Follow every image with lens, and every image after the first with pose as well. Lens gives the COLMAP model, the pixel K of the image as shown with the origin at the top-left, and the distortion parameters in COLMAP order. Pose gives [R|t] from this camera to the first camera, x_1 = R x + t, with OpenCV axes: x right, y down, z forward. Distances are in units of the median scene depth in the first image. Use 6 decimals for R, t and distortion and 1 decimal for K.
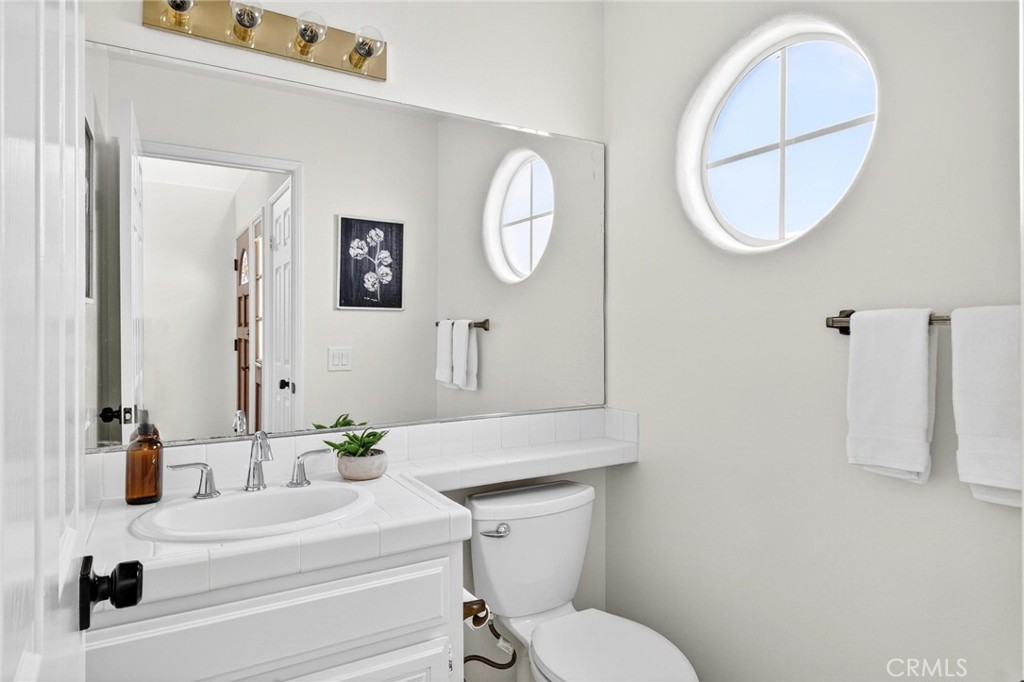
lens RADIAL K [[573.7, 0, 512.4], [0, 573.7, 347.1], [0, 0, 1]] dist [0.001118, 0.000306]
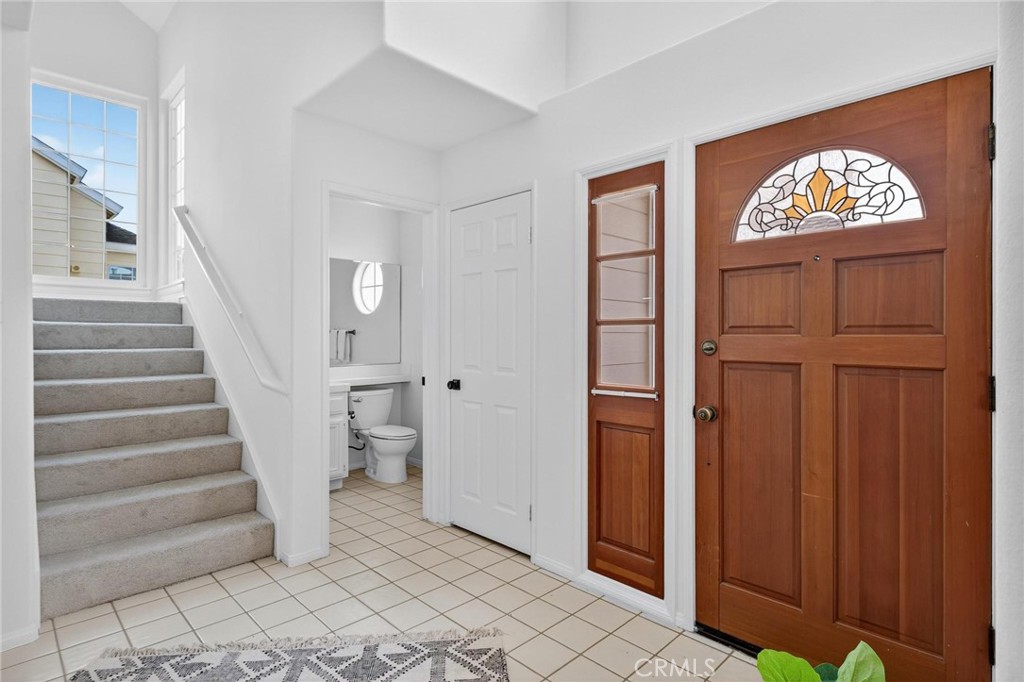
lens RADIAL K [[518.1, 0, 537.5], [0, 518.1, 335.5], [0, 0, 1]] dist [0.000673, -0.000001]
pose [[0.956026, -0.000737, 0.293280, 0.051865], [0.008483, 0.999648, -0.025140, 0.035327], [-0.293158, 0.026522, 0.955696, -1.287075]]
